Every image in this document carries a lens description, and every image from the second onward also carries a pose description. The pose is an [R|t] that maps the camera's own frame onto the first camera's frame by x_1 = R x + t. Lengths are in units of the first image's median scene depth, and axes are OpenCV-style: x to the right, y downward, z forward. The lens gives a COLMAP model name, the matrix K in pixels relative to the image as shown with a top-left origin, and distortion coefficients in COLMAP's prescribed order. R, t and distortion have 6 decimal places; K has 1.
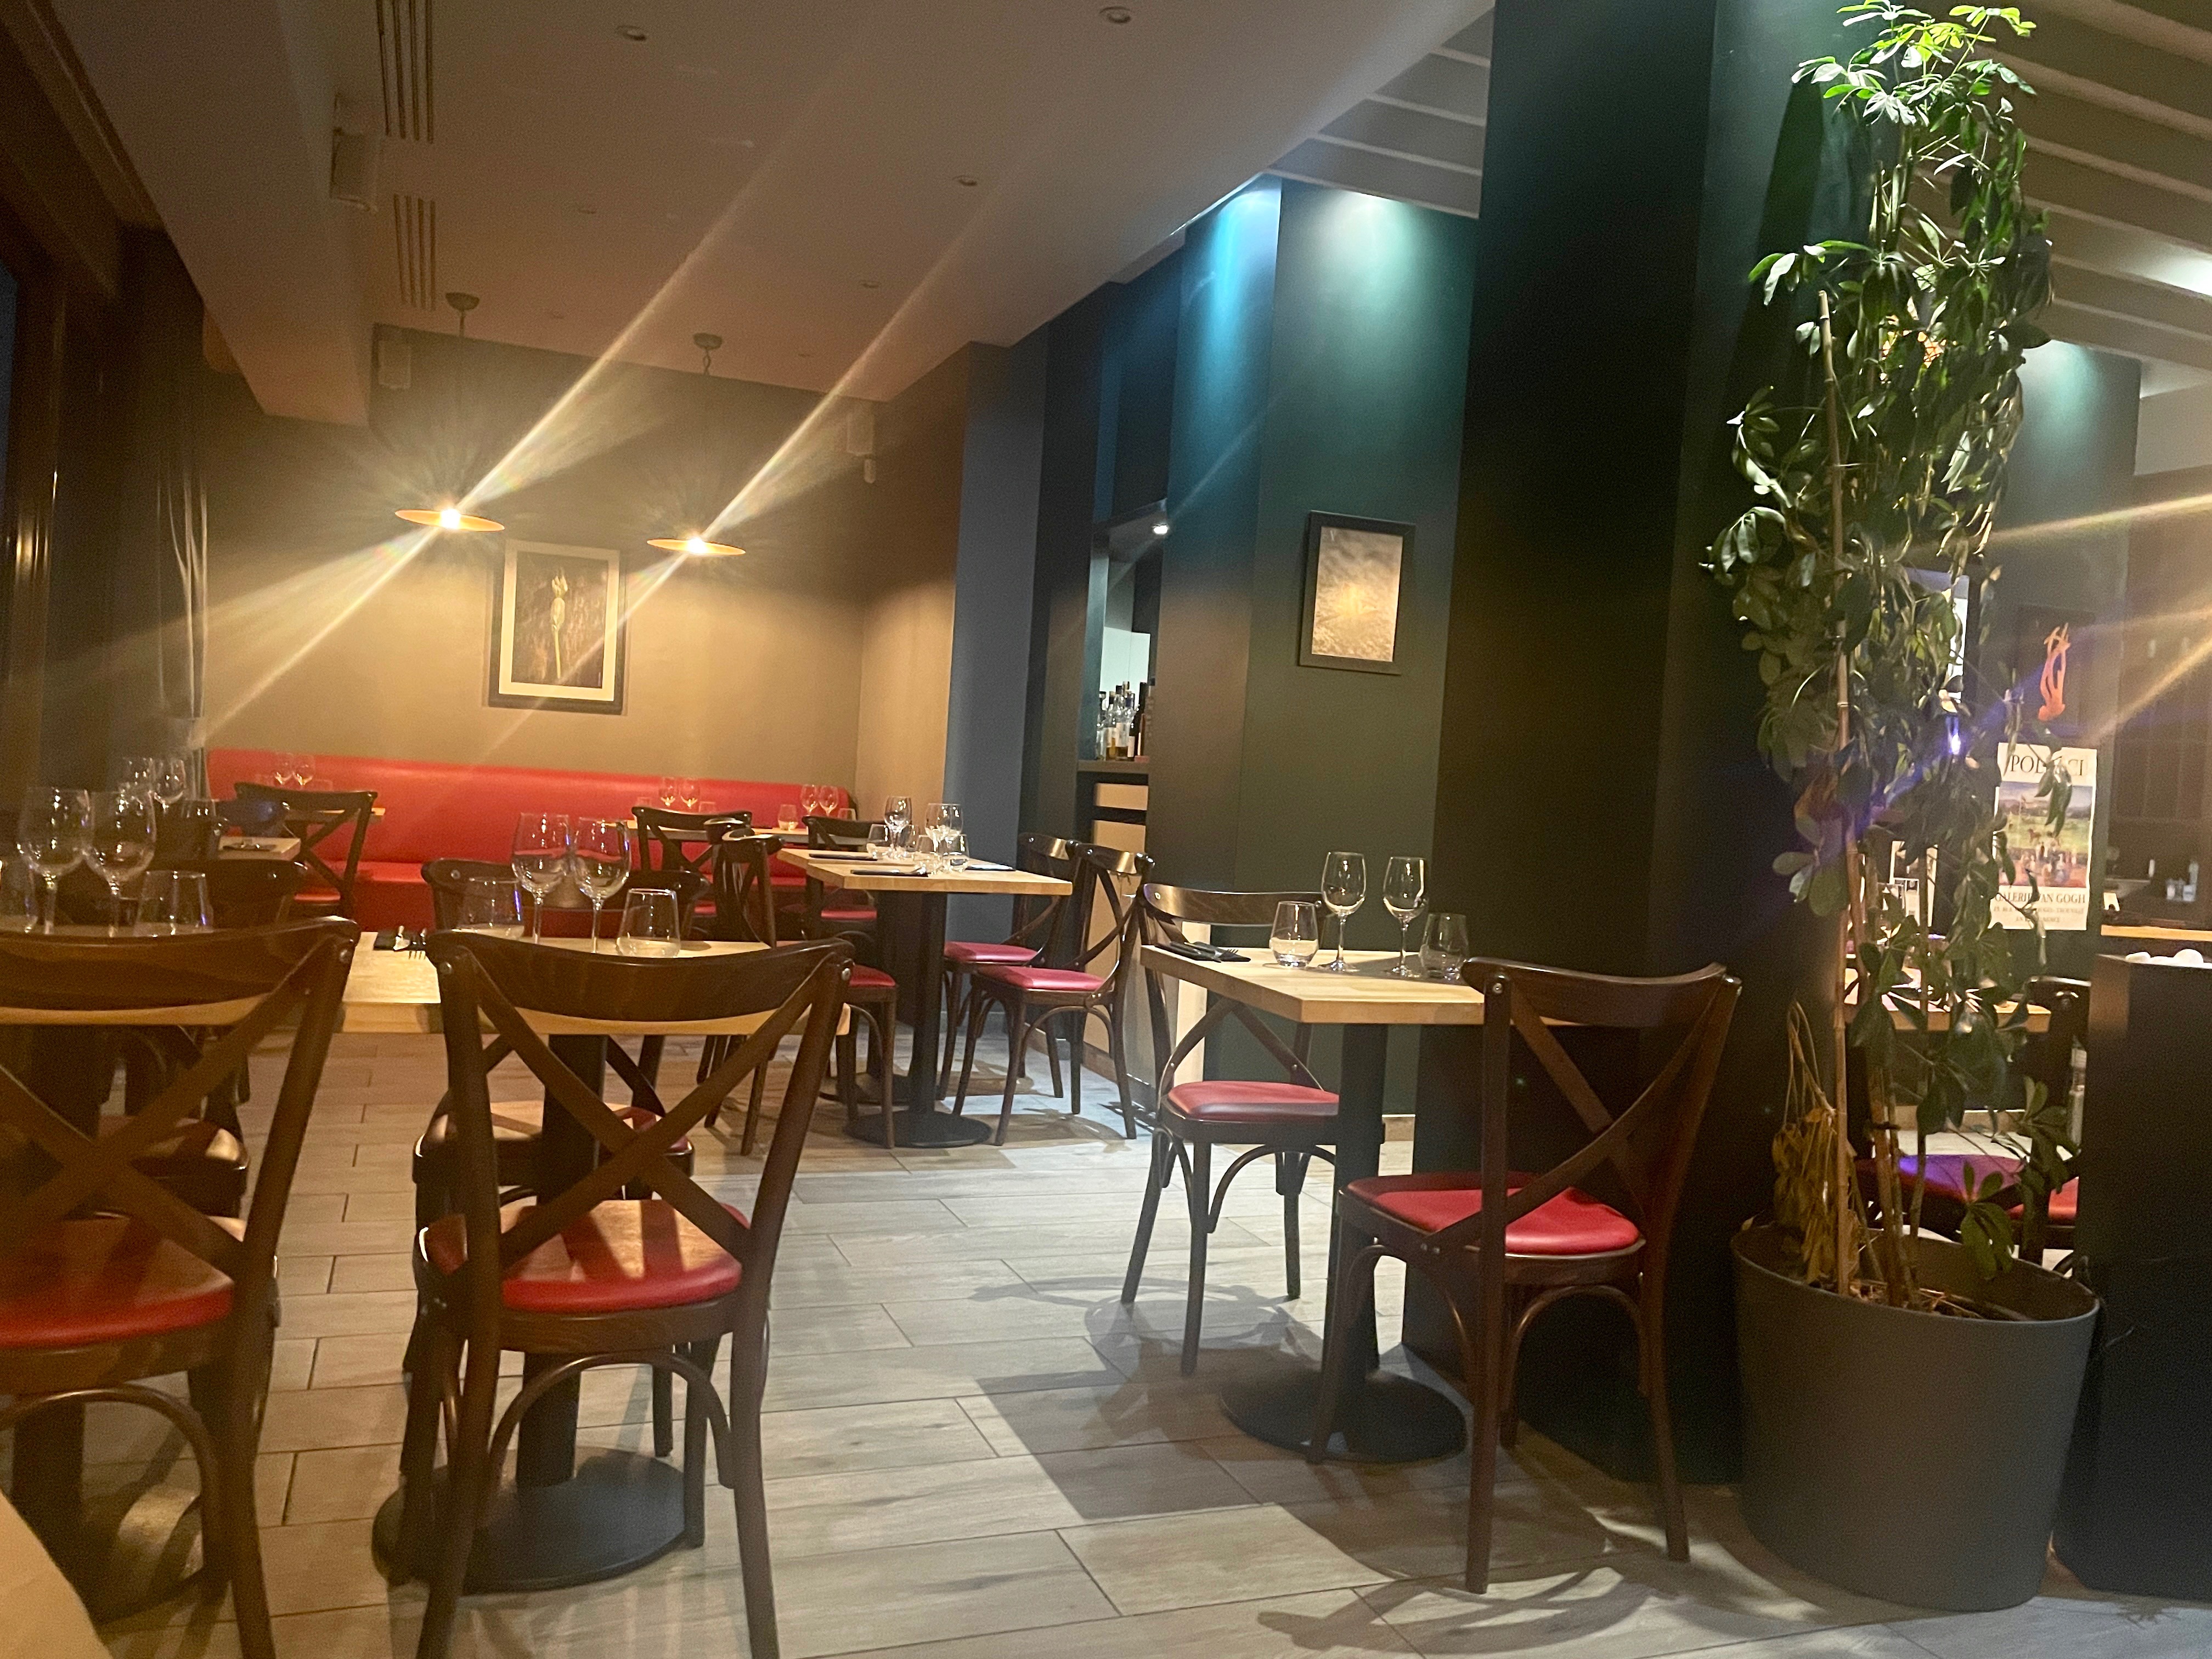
lens RADIAL K [[1682.9, 0, 1108.3], [0, 1682.9, 829.5], [0, 0, 1]] dist [-0.000548, -0.000033]
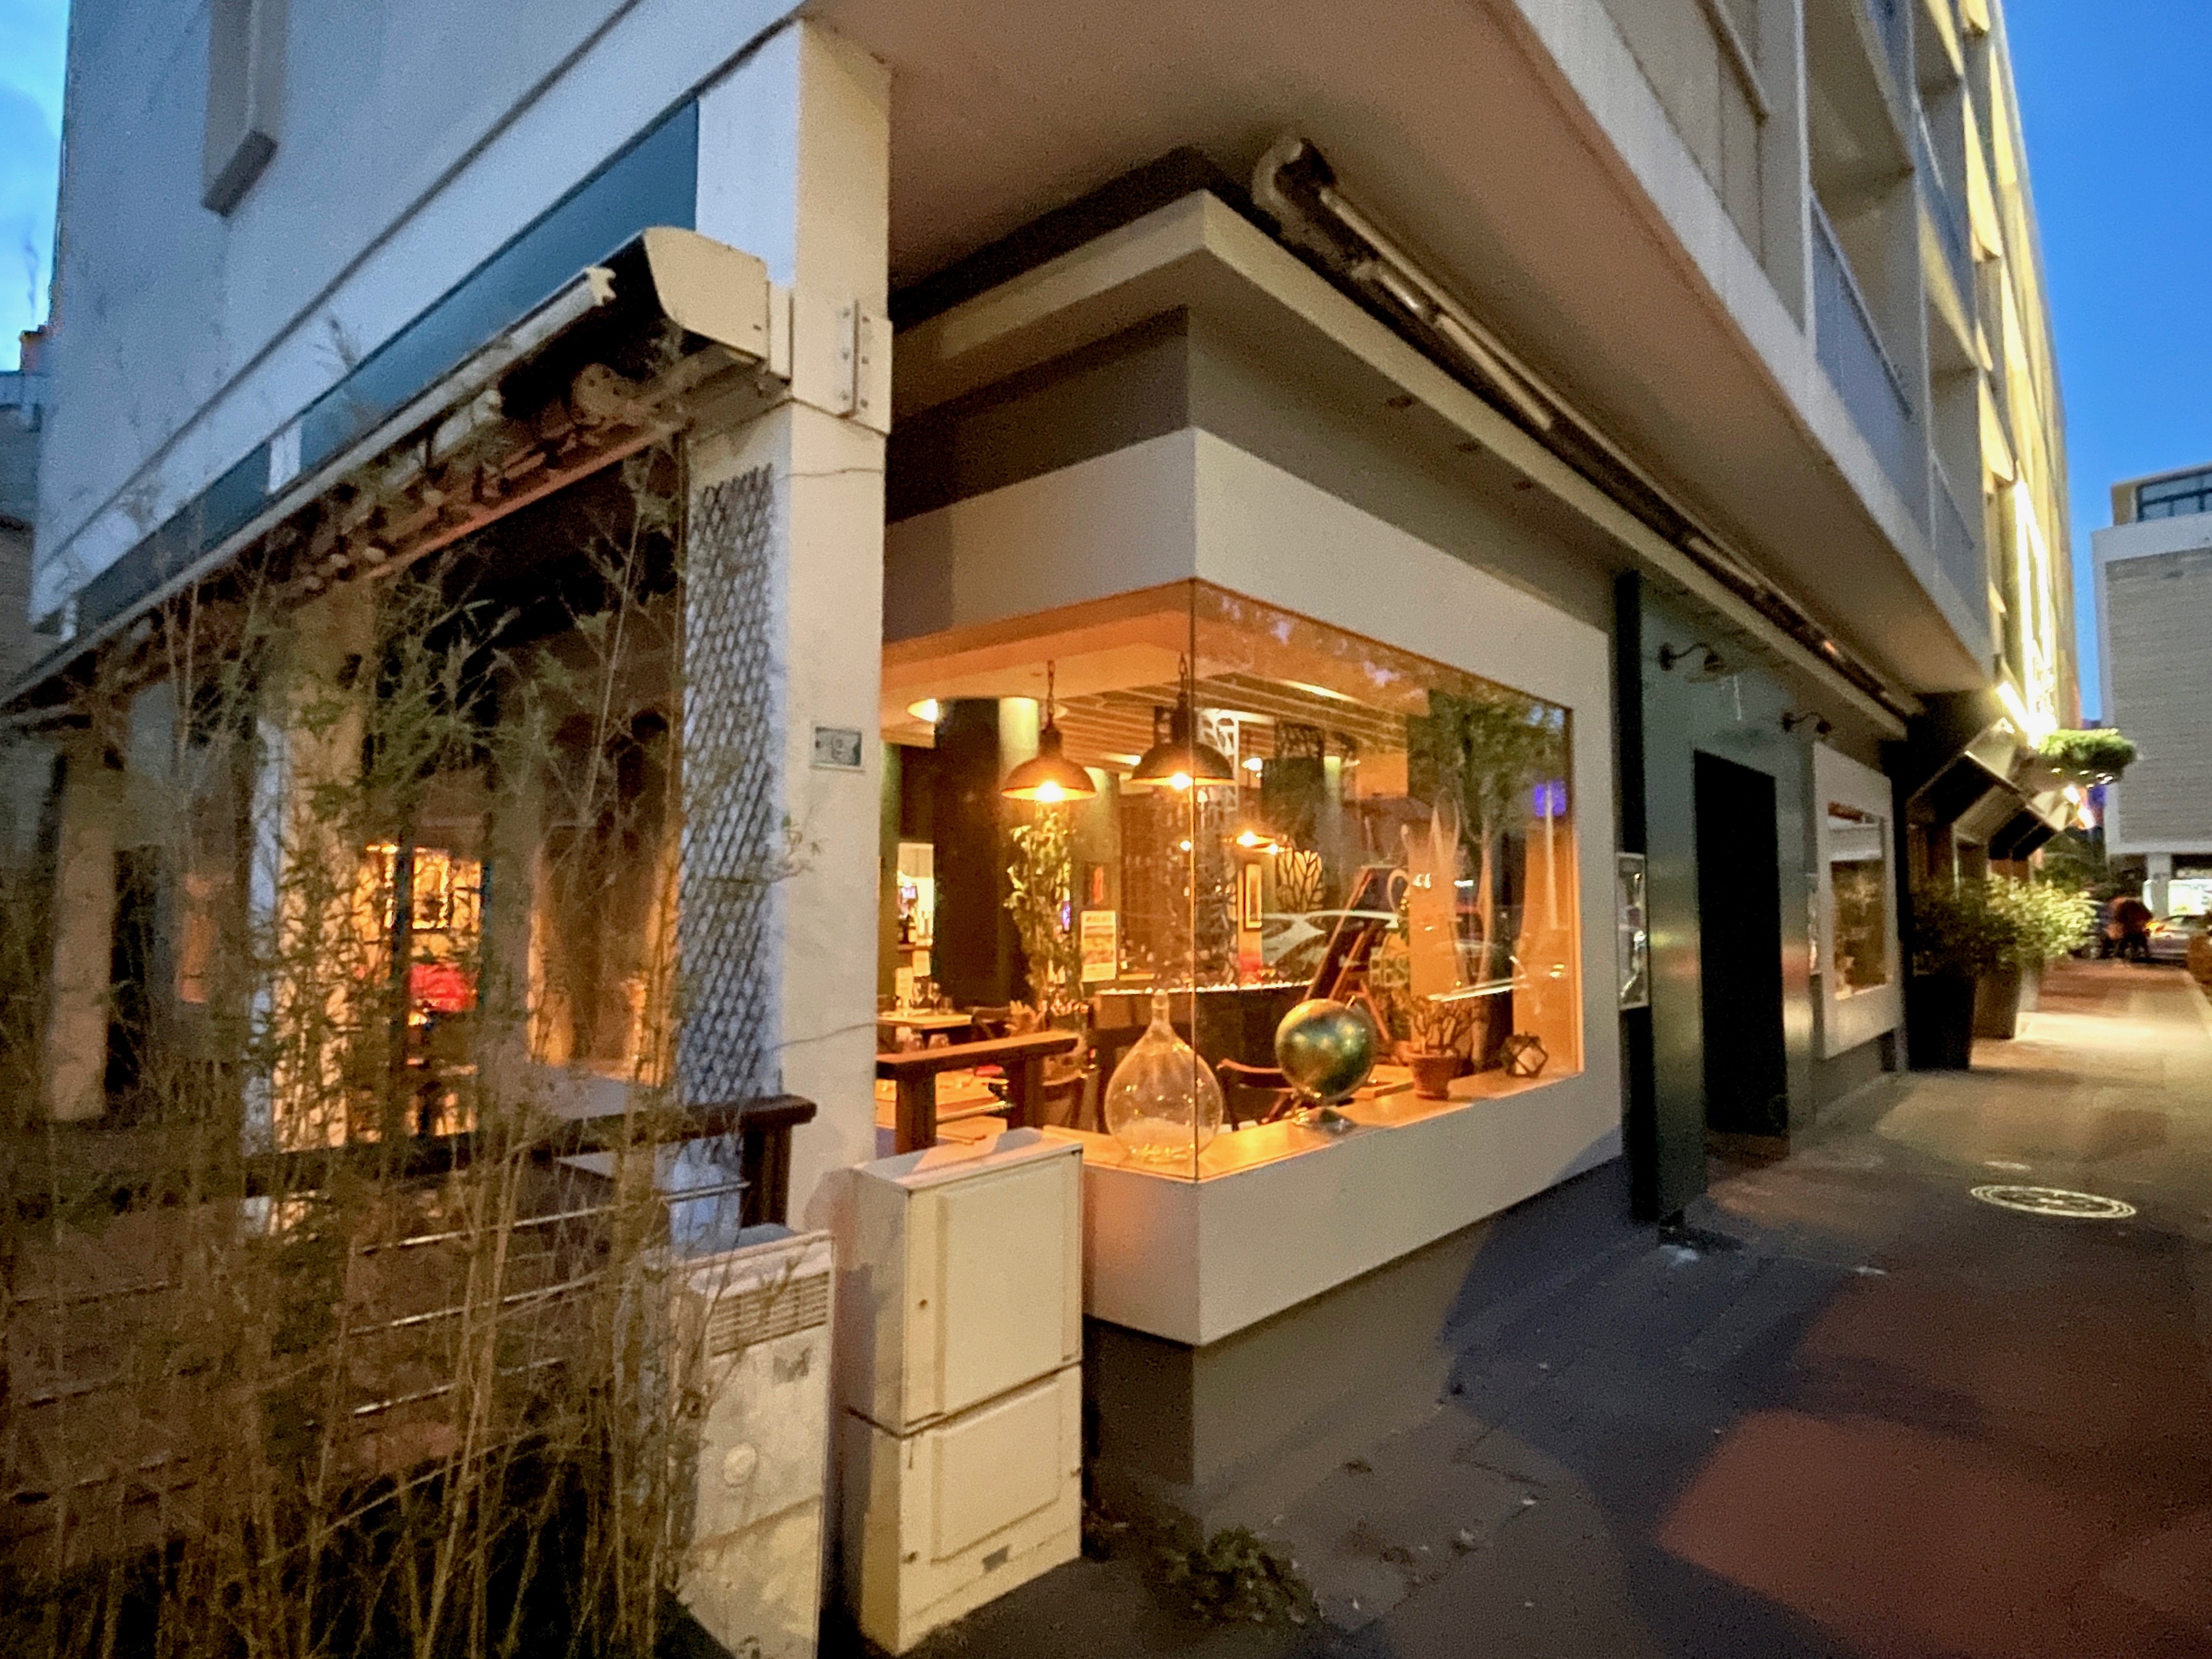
lens RADIAL K [[1198.9, 0, 1105.0], [0, 1198.9, 823.5], [0, 0, 1]] dist [0.000052, 0.000000]
pose [[0.883416, -0.032467, 0.467463, -0.766766], [0.069767, 0.995591, -0.062699, -0.154411], [-0.463366, 0.088003, 0.881787, -1.655672]]
